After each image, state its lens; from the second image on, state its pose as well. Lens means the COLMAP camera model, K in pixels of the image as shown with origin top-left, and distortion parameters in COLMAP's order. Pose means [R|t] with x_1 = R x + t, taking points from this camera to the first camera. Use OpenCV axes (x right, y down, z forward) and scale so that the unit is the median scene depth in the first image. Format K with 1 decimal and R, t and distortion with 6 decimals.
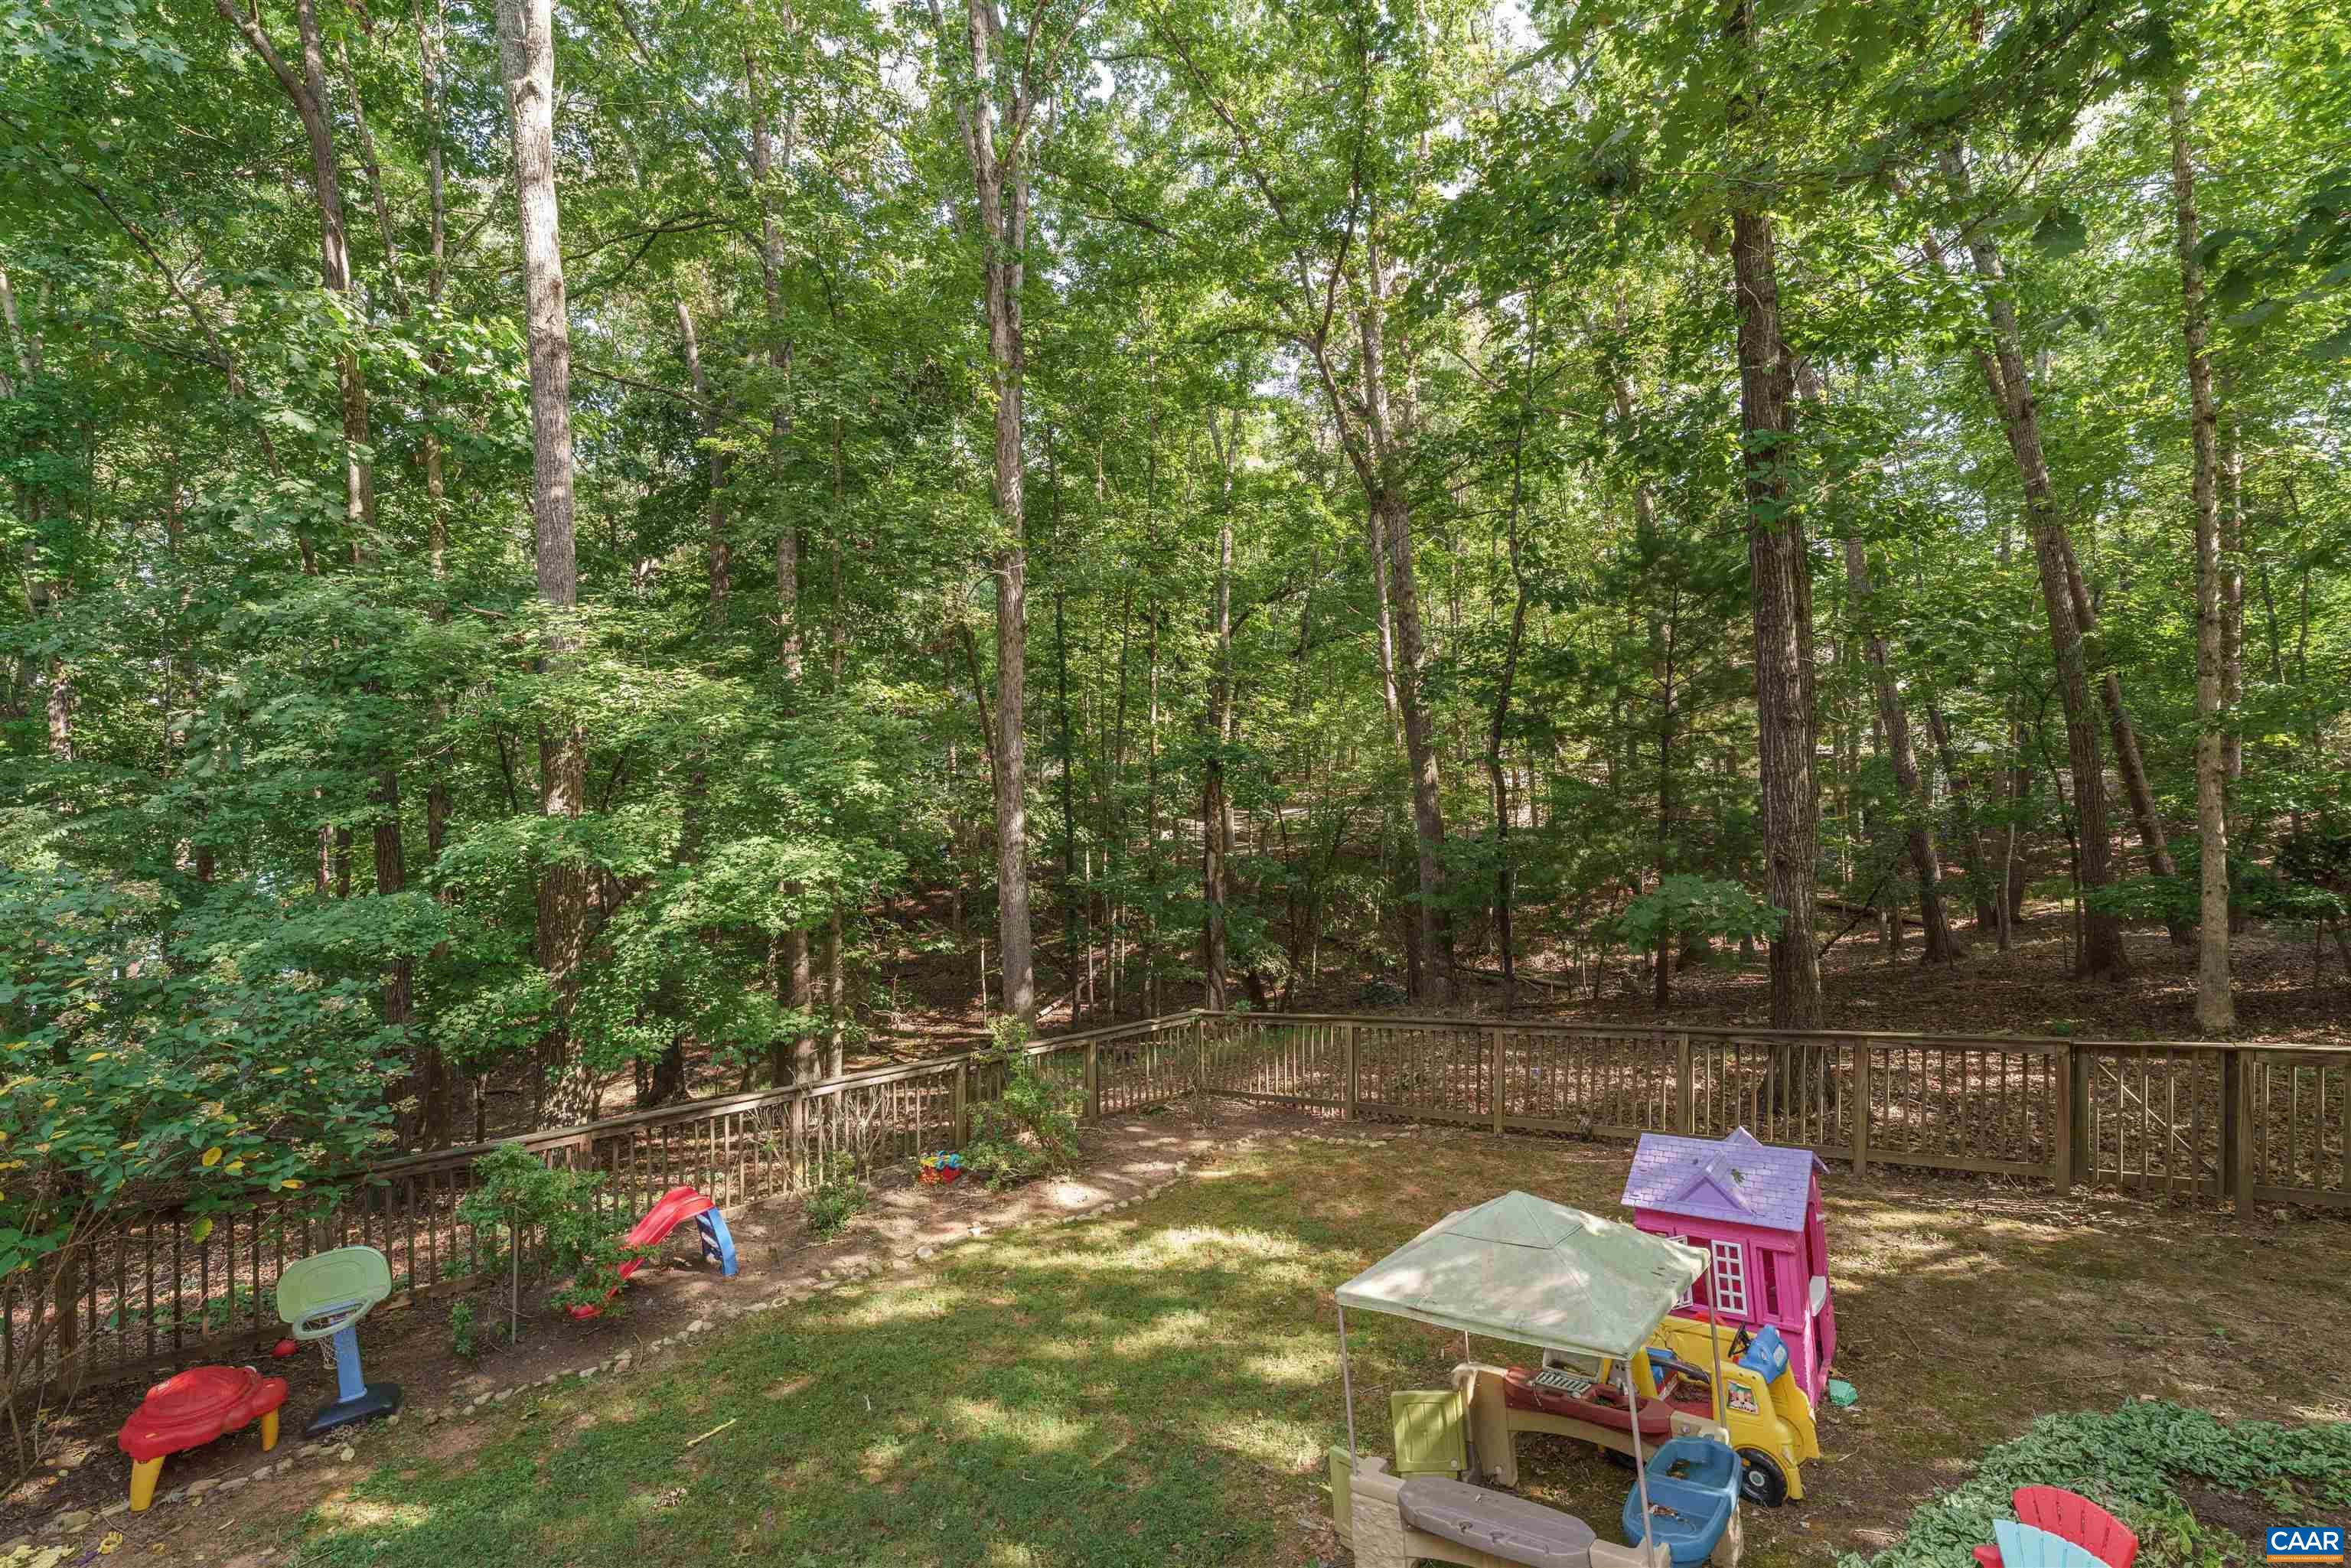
lens RADIAL K [[1087.7, 0, 1175.5], [0, 1087.7, 784.0], [0, 0, 1]] dist [-0.009023, 0.000084]
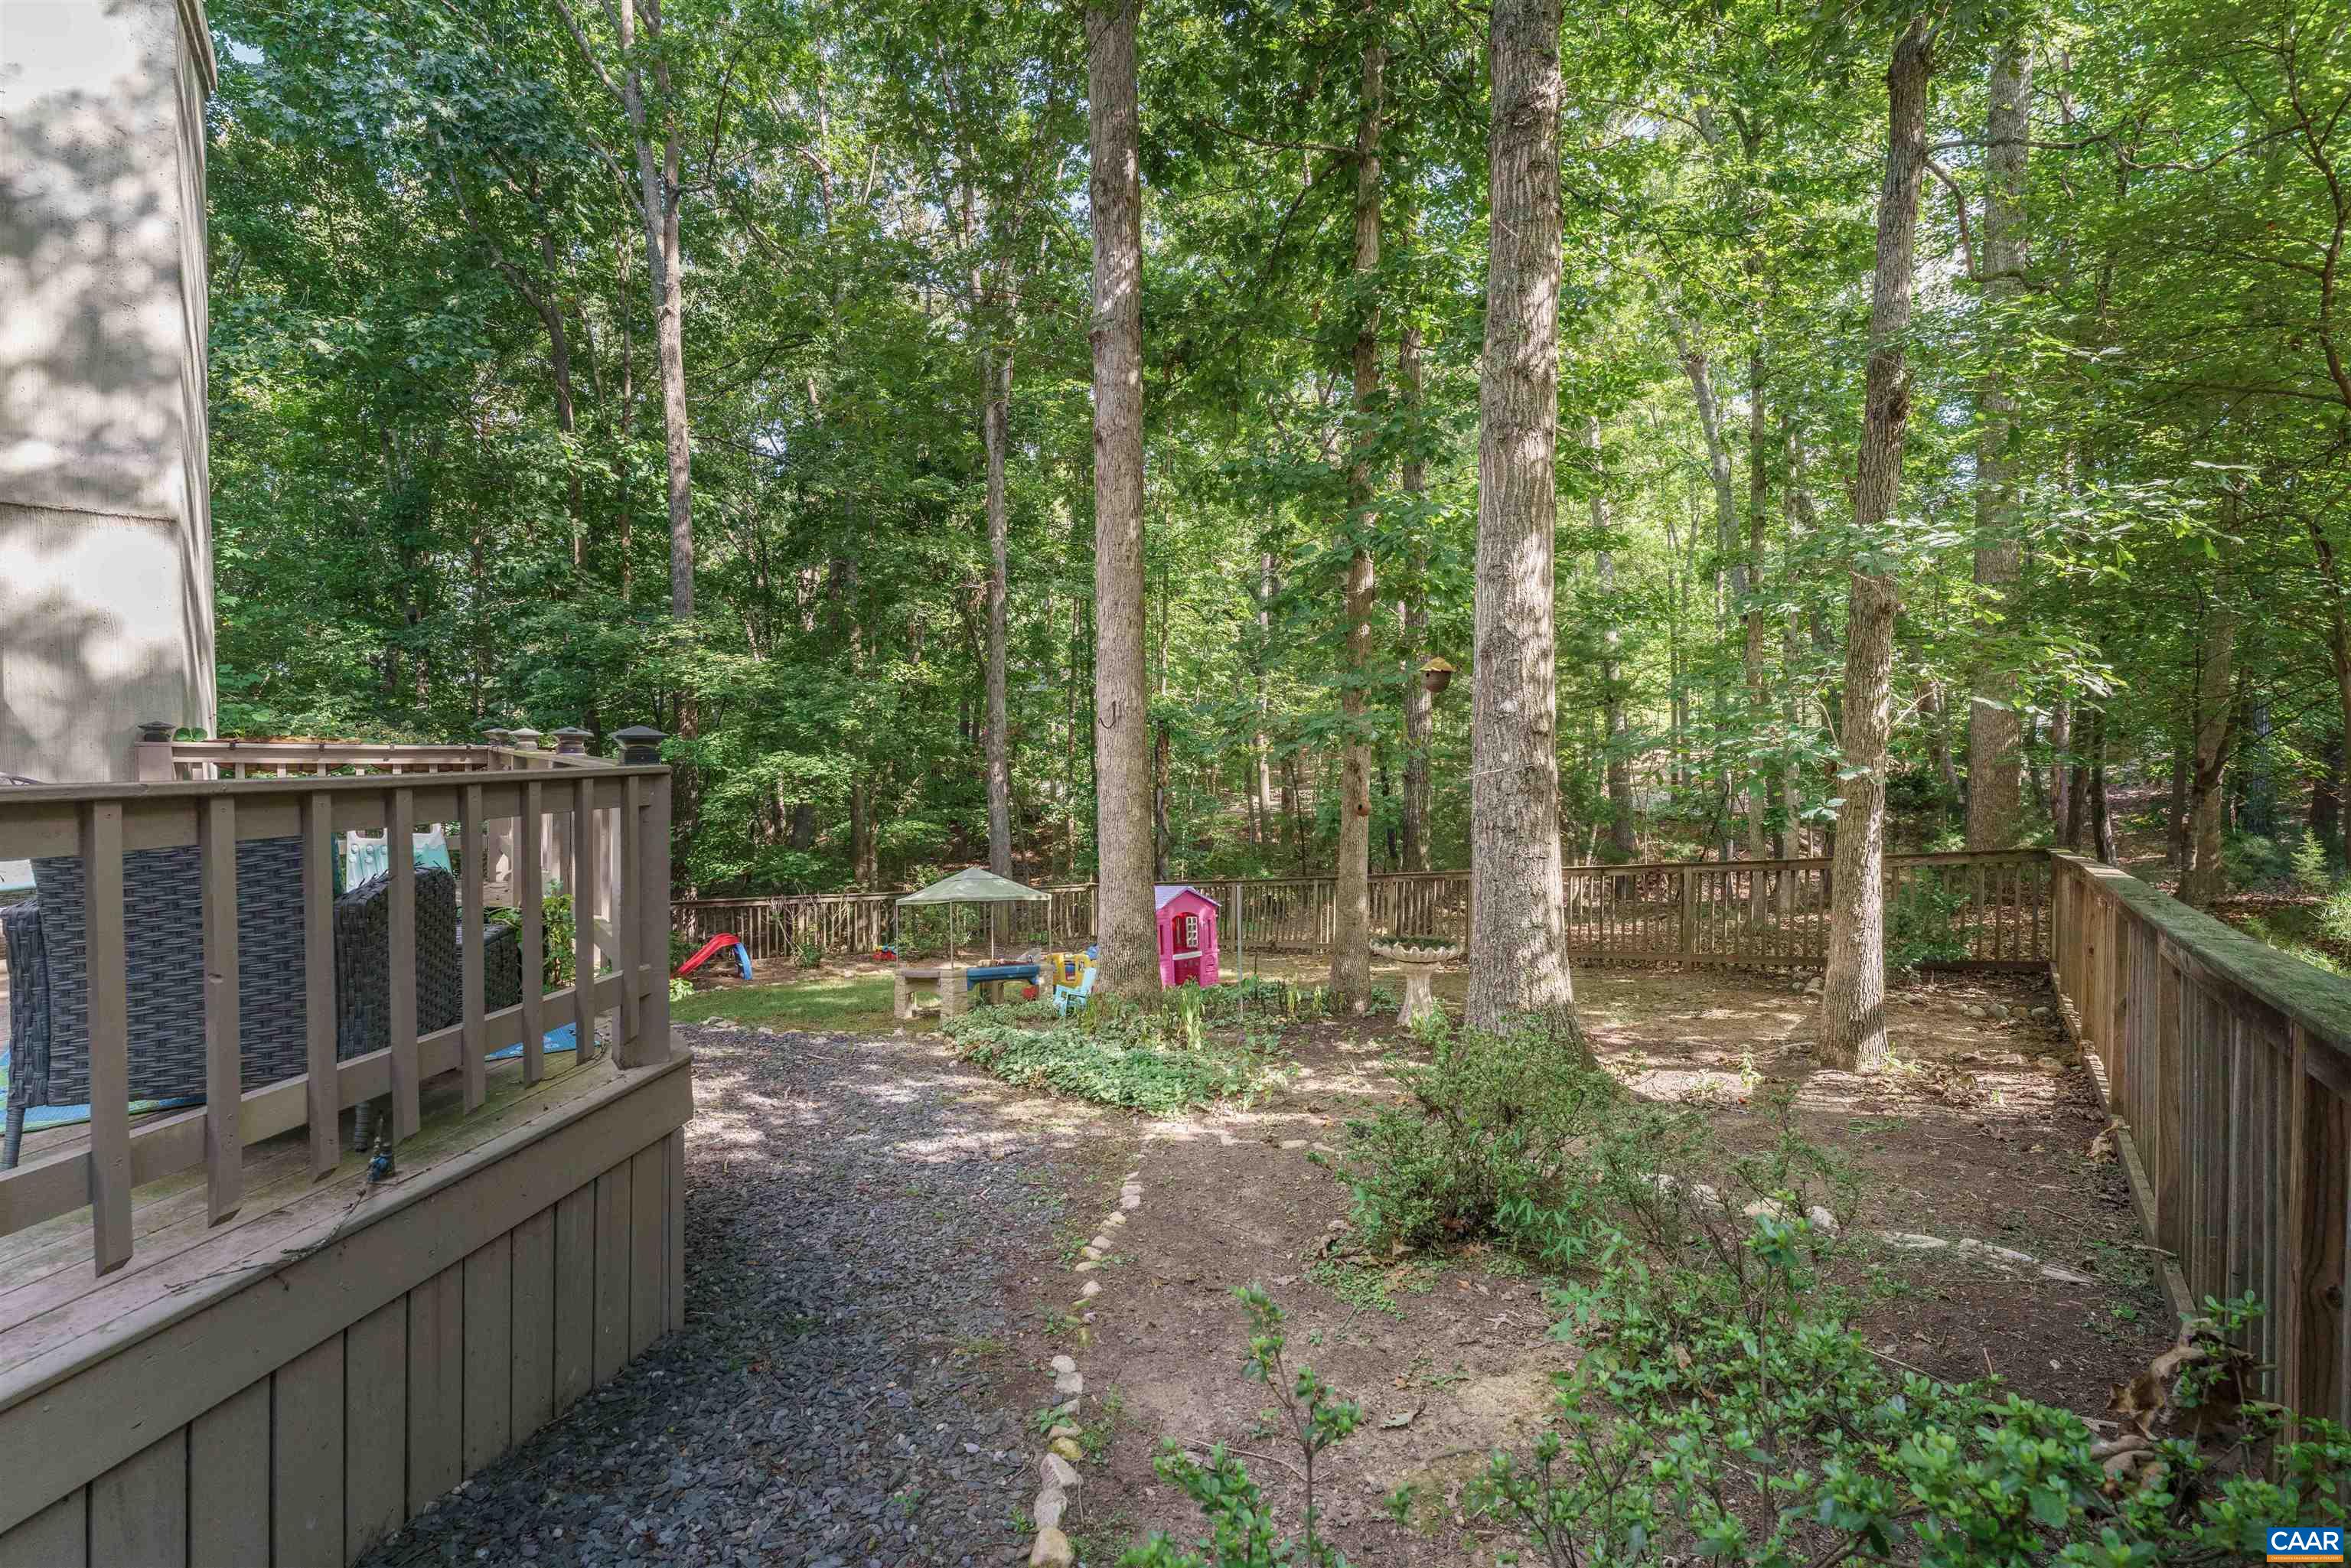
lens RADIAL K [[1087.7, 0, 1175.5], [0, 1087.7, 784.0], [0, 0, 1]] dist [-0.009023, 0.000084]
pose [[0.986532, 0.016439, -0.162739, 0.480534], [-0.013388, 0.999714, 0.019832, 0.054720], [0.163019, -0.017386, 0.986470, -0.563471]]
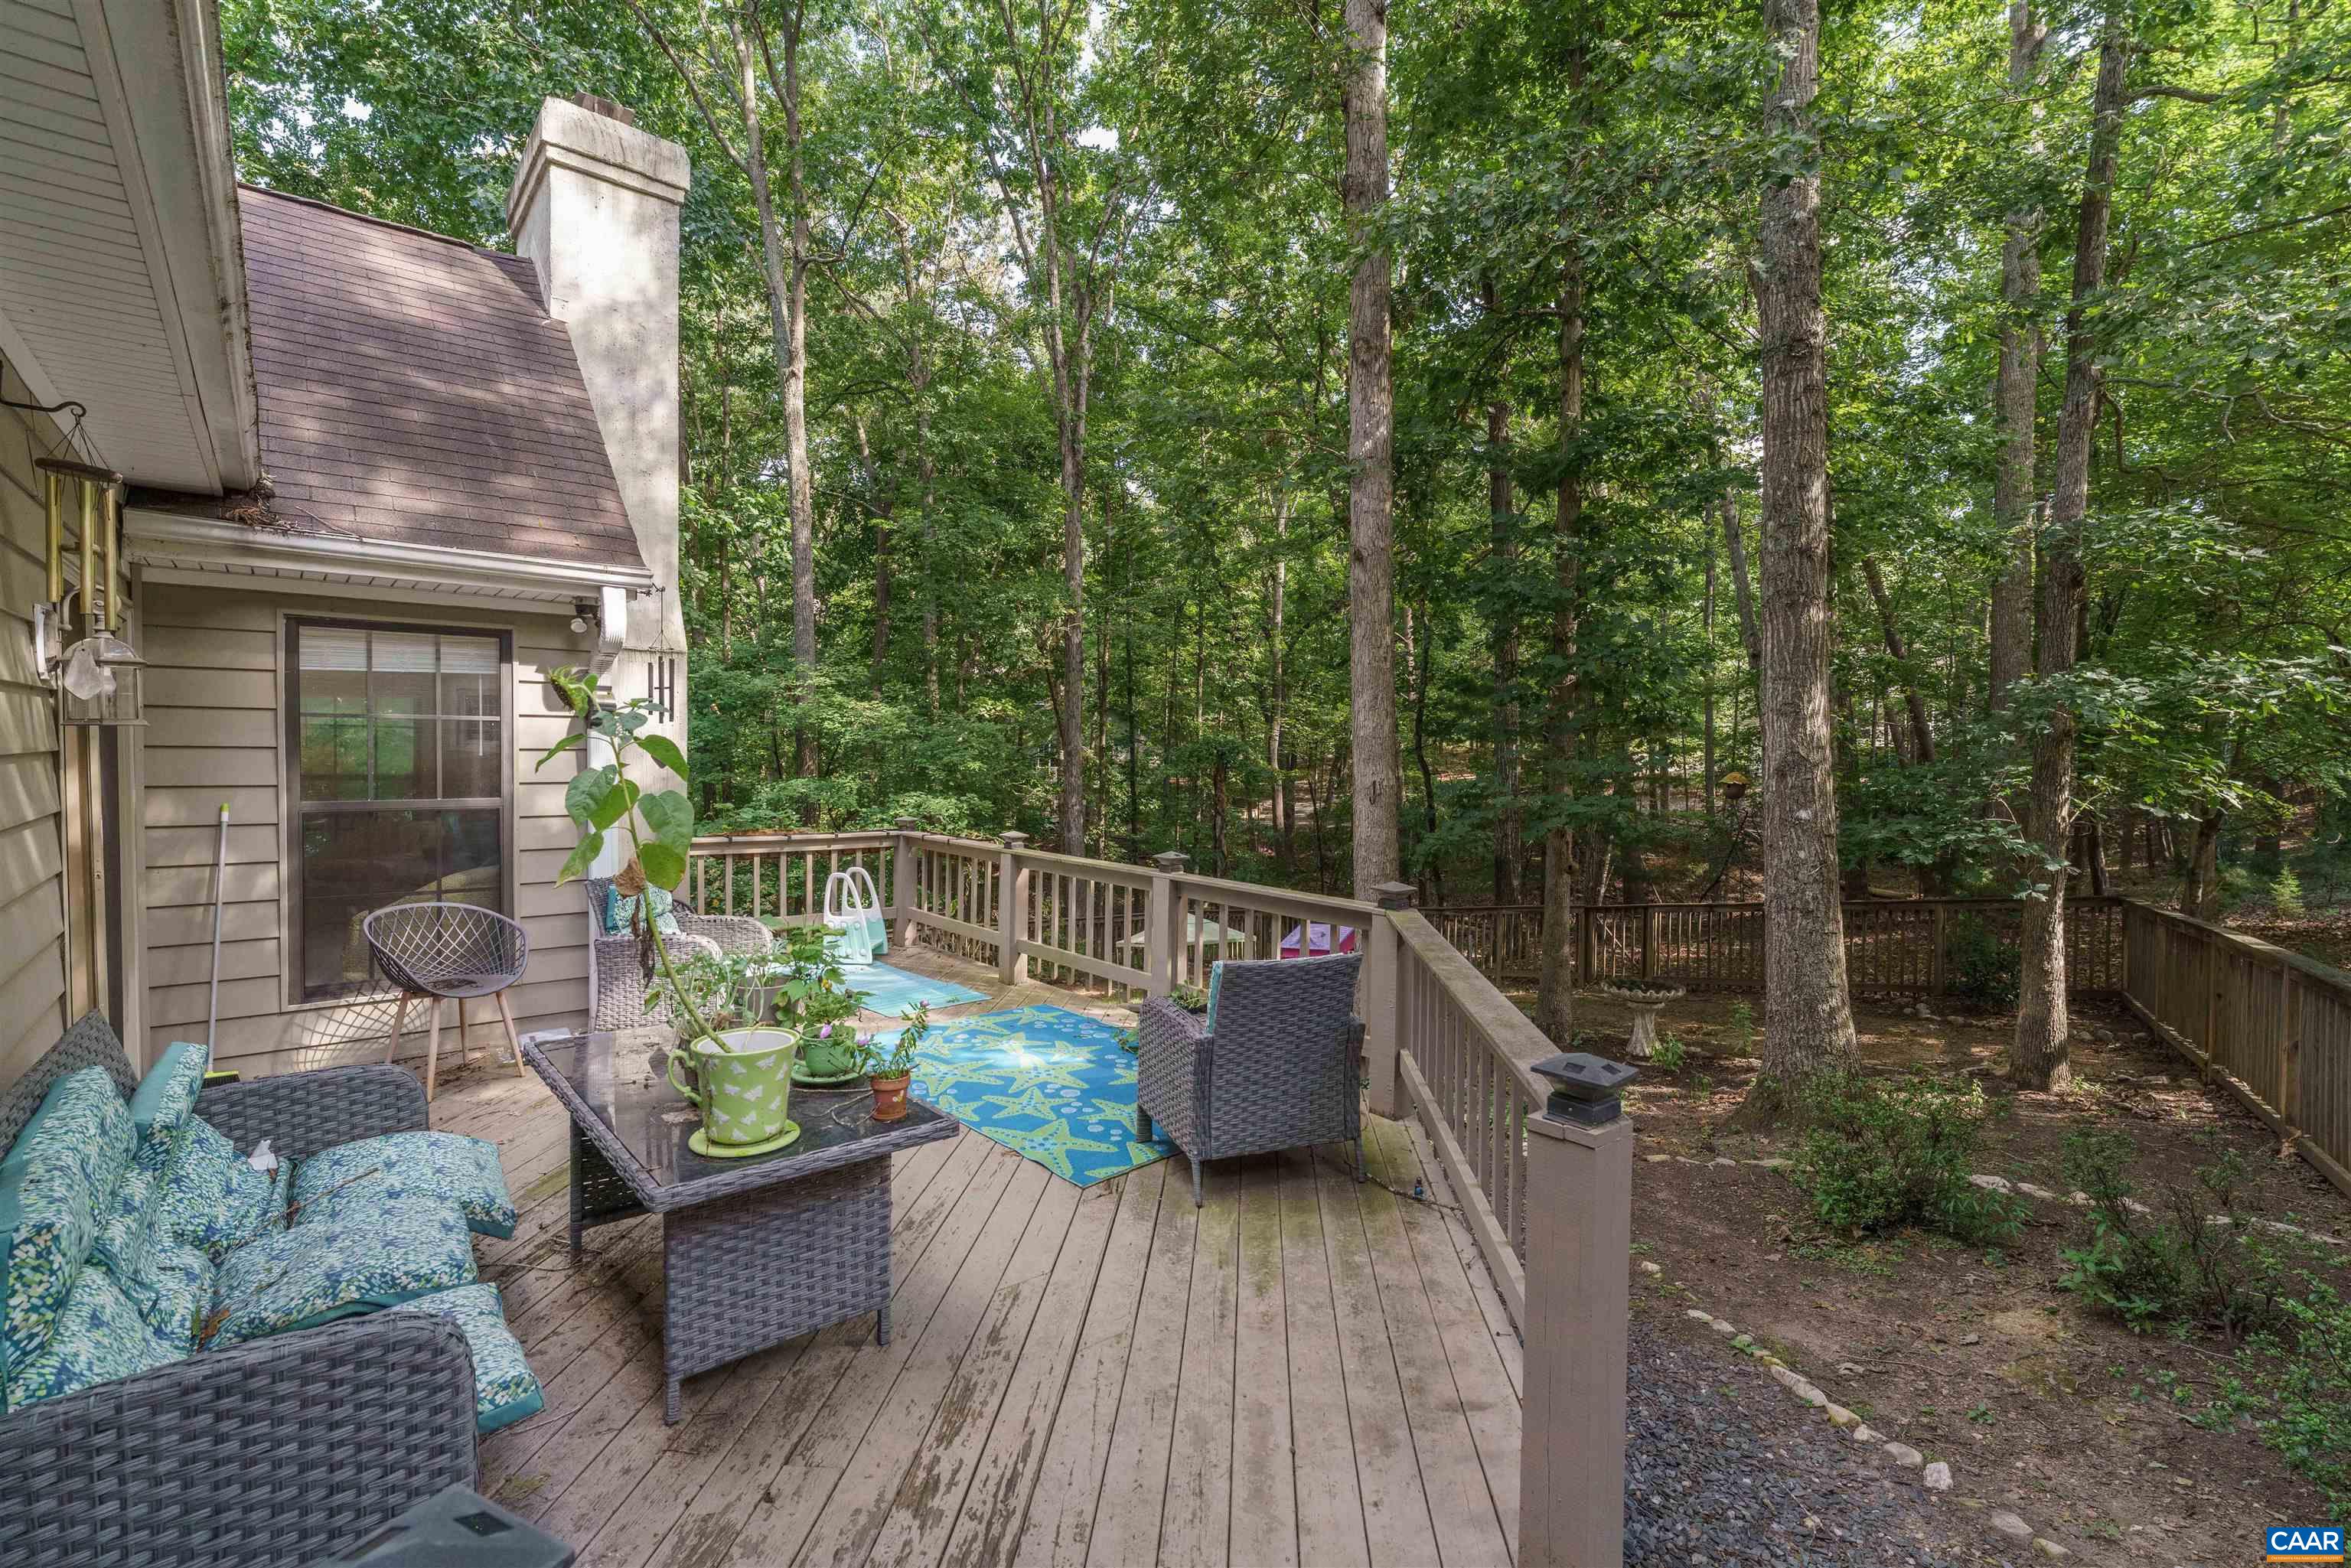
lens RADIAL K [[1087.7, 0, 1175.5], [0, 1087.7, 784.0], [0, 0, 1]] dist [-0.009023, 0.000084]
pose [[0.993298, 0.013404, -0.114804, 0.248312], [-0.011773, 0.999820, 0.014866, 0.002219], [0.114983, -0.013414, 0.993277, -0.730686]]
